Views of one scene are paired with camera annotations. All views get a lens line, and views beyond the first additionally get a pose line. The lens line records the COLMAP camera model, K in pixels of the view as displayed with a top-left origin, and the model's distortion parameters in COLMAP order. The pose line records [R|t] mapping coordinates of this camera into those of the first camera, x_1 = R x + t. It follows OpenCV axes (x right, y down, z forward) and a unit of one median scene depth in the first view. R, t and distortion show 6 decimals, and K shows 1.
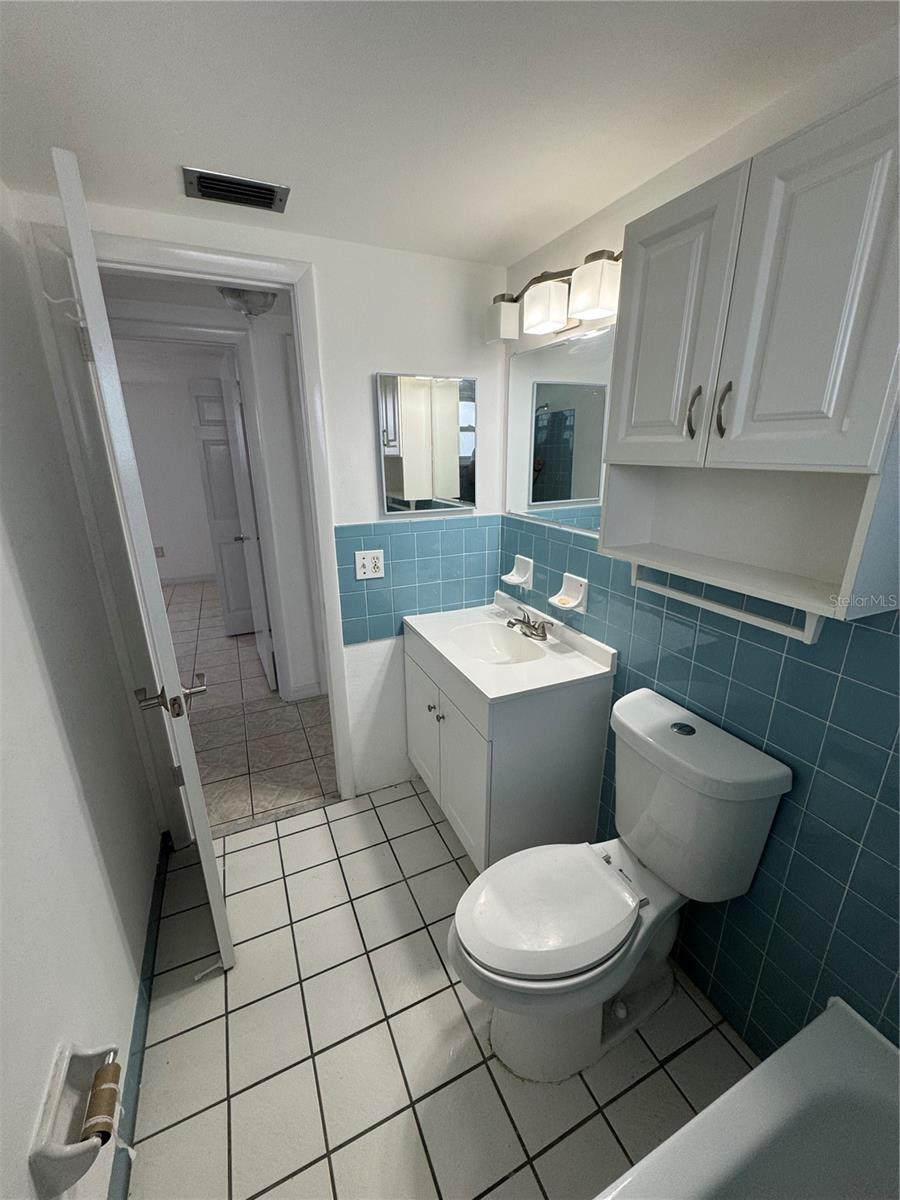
lens RADIAL K [[477.1, 0, 446.4], [0, 477.1, 600.8], [0, 0, 1]] dist [-0.003884, -0.000261]
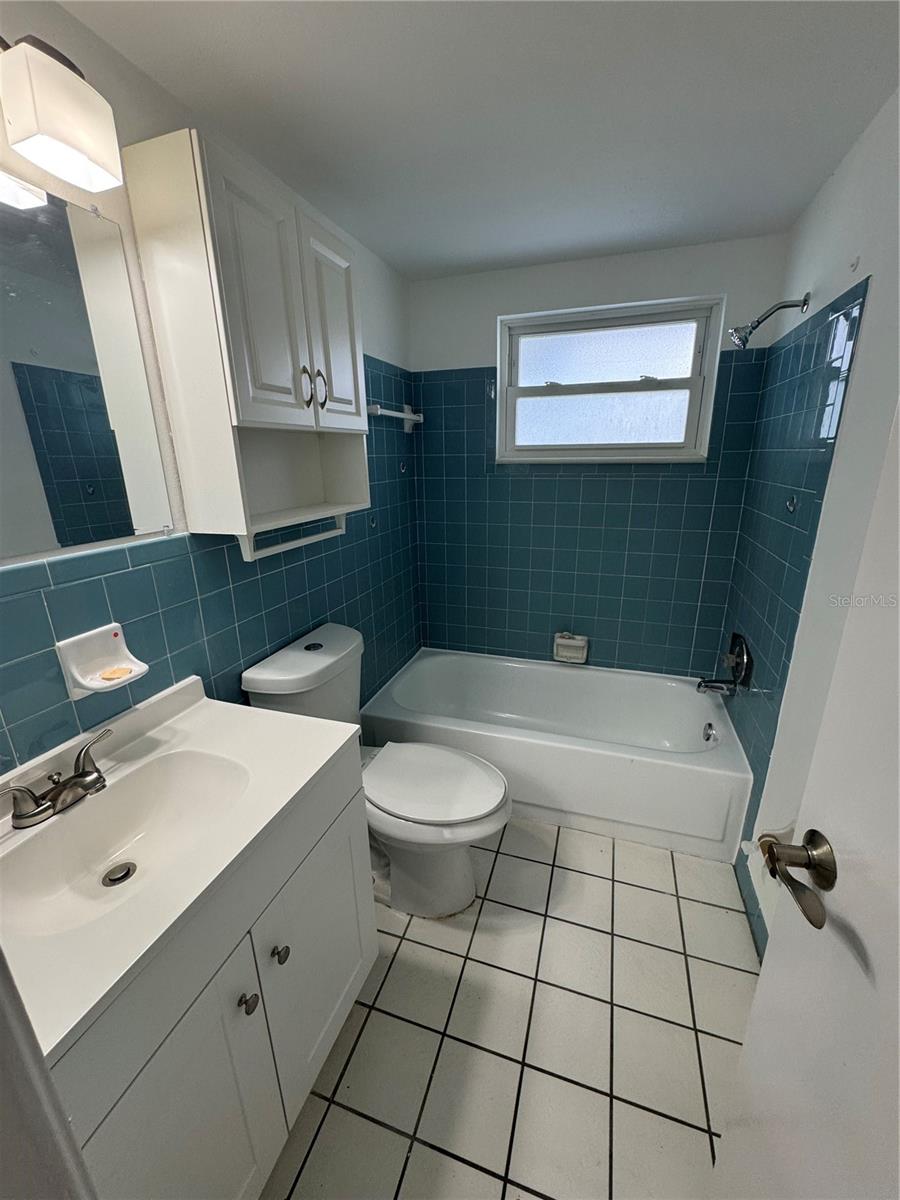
lens RADIAL K [[477.1, 0, 451.5], [0, 477.1, 596.6], [0, 0, 1]] dist [-0.003884, -0.000261]
pose [[-0.723171, -0.192727, 0.663234, -0.483613], [0.225732, 0.841589, 0.490686, -0.319394], [-0.652739, 0.504563, -0.565109, 1.219288]]
